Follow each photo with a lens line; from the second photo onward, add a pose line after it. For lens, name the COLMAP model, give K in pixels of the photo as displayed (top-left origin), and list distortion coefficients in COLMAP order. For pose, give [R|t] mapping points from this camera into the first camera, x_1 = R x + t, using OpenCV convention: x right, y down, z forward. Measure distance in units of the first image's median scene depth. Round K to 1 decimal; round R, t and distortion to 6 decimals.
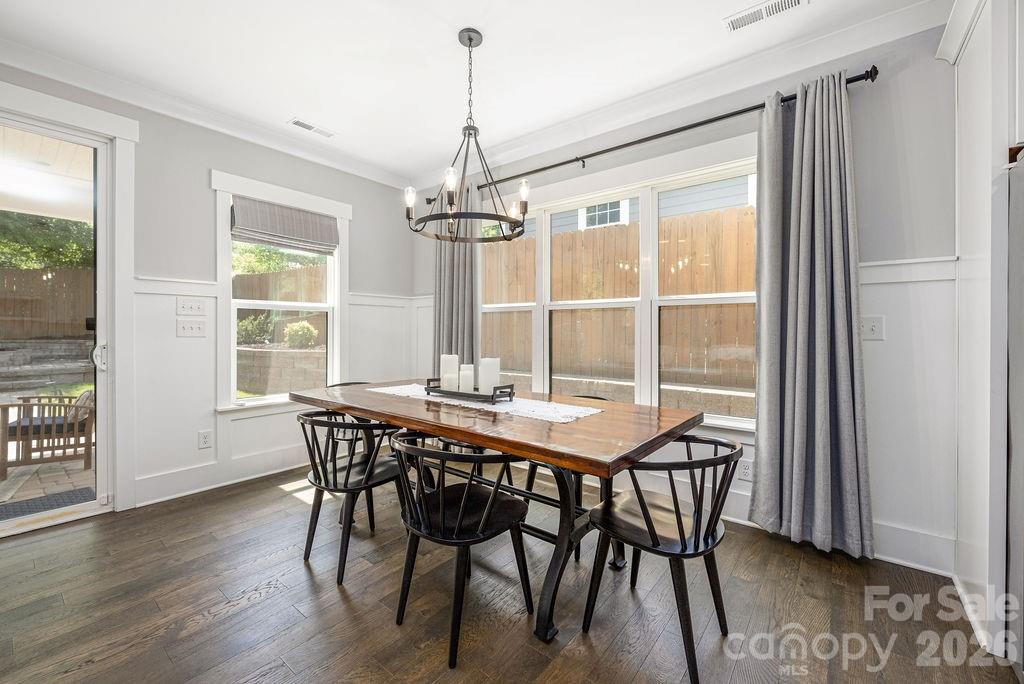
lens RADIAL K [[415.1, 0, 509.5], [0, 415.1, 330.9], [0, 0, 1]] dist [-0.003635, -0.000181]
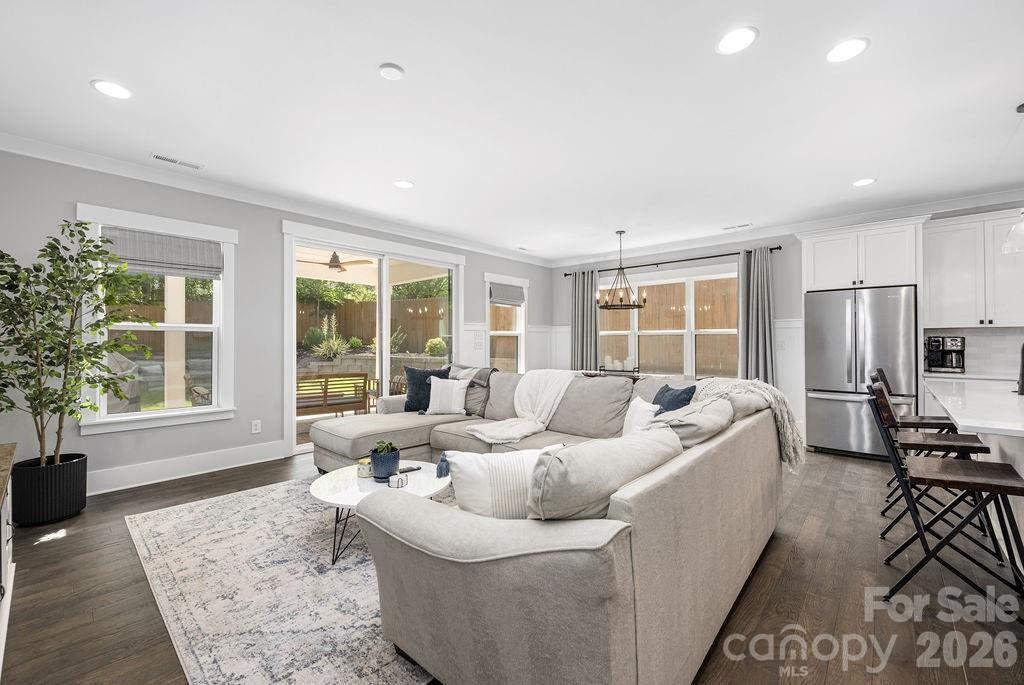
lens RADIAL K [[420.6, 0, 509.7], [0, 420.6, 338.4], [0, 0, 1]] dist [-0.001460, -0.000054]
pose [[0.998397, -0.004458, -0.056431, -0.455921], [0.004013, 0.999960, -0.007991, -0.023411], [0.056464, 0.007751, 0.998375, -1.174973]]
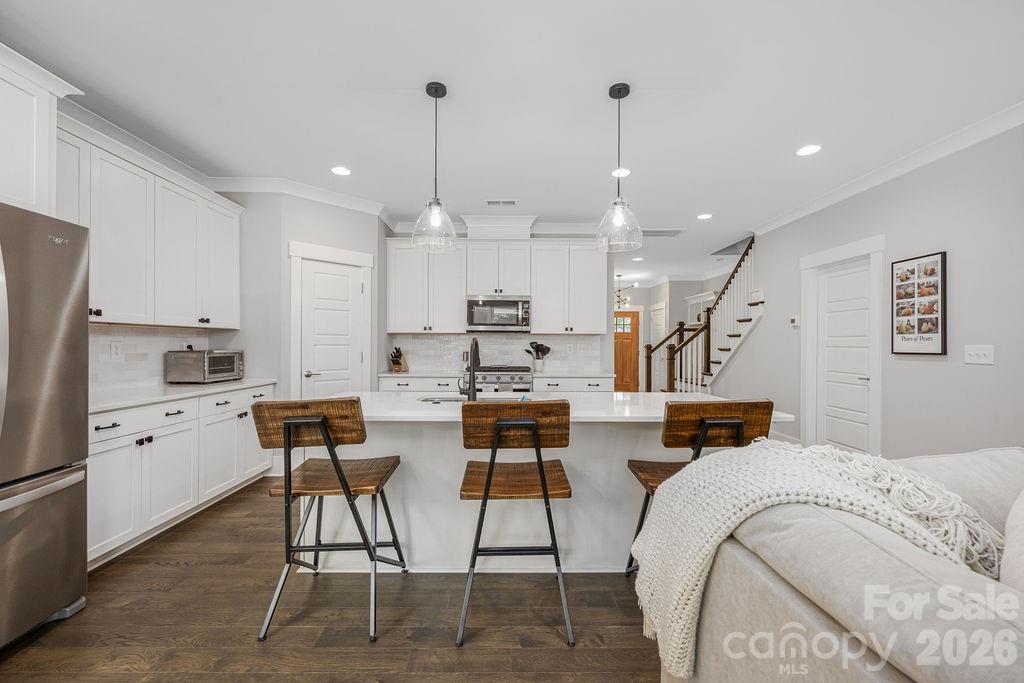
lens RADIAL K [[414.6, 0, 508.8], [0, 414.6, 342.2], [0, 0, 1]] dist [-0.003091, -0.000259]
pose [[-0.627716, -0.000163, 0.778442, -0.129694], [-0.004687, 0.999983, -0.003570, -0.024135], [-0.778428, -0.005890, -0.627706, 0.132236]]
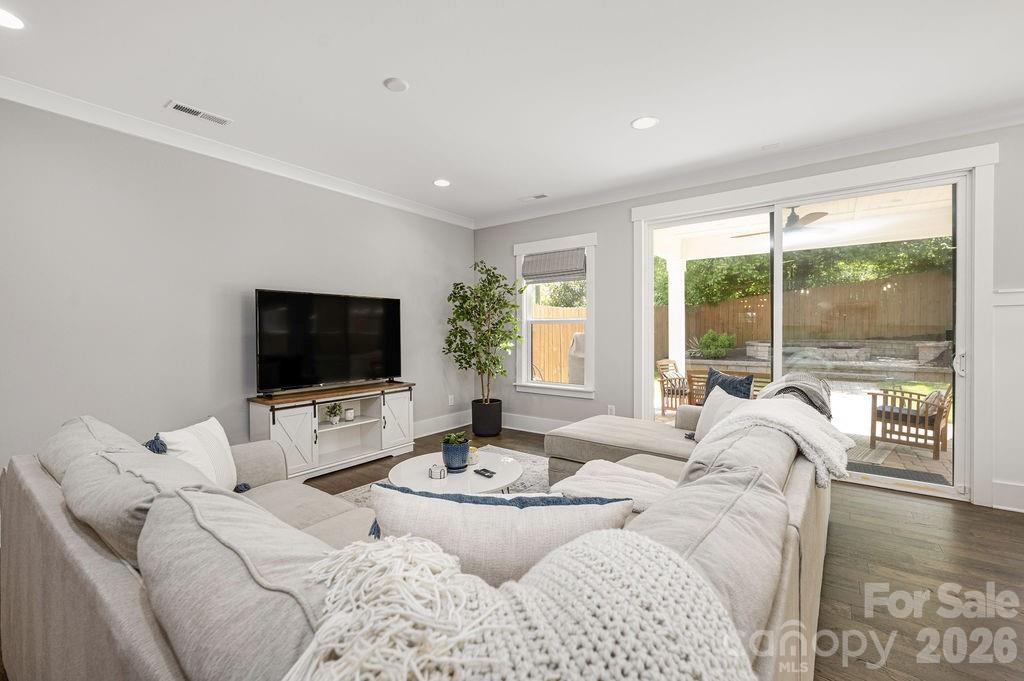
lens RADIAL K [[423.1, 0, 515.1], [0, 423.1, 336.9], [0, 0, 1]] dist [-0.001362, -0.000198]
pose [[0.028307, 0.010678, -0.999542, 0.114627], [0.005983, 0.999923, 0.010852, -0.025416], [0.999581, -0.006288, 0.028241, -0.205977]]
